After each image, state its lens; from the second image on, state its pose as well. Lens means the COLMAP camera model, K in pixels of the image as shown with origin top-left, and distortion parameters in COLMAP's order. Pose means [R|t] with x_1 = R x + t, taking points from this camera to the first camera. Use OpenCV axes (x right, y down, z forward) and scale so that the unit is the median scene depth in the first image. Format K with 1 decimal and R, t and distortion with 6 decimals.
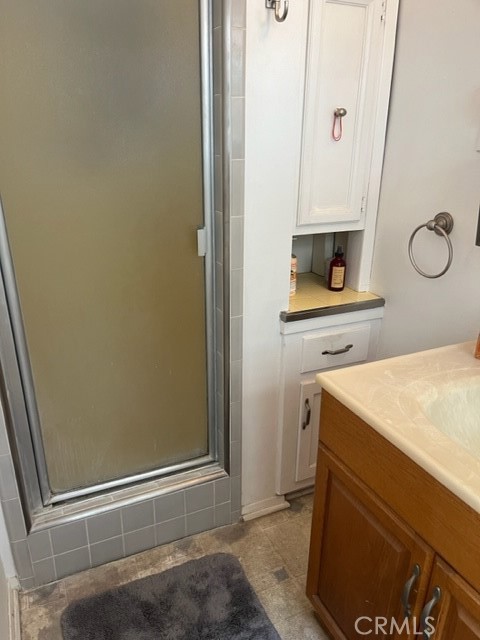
lens RADIAL K [[486.4, 0, 238.0], [0, 486.4, 318.4], [0, 0, 1]] dist [0.054408, -0.080536]
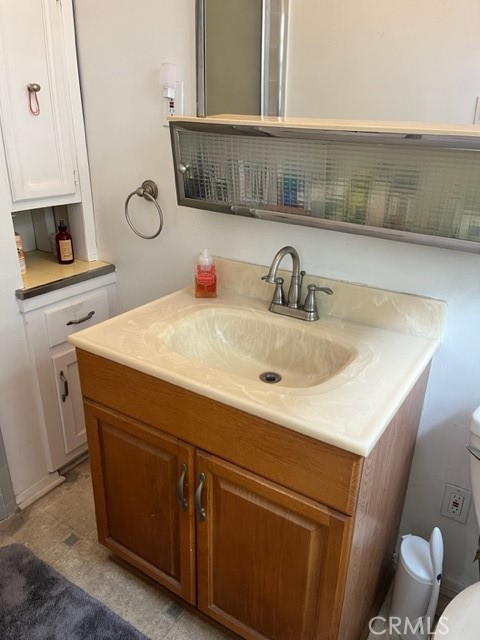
lens RADIAL K [[486.4, 0, 234.4], [0, 486.4, 323.4], [0, 0, 1]] dist [0.054408, -0.080536]
pose [[0.847246, -0.204235, 0.490370, -0.037862], [0.182136, 0.978865, 0.092999, 0.040523], [-0.499000, 0.010521, 0.866538, -0.086157]]
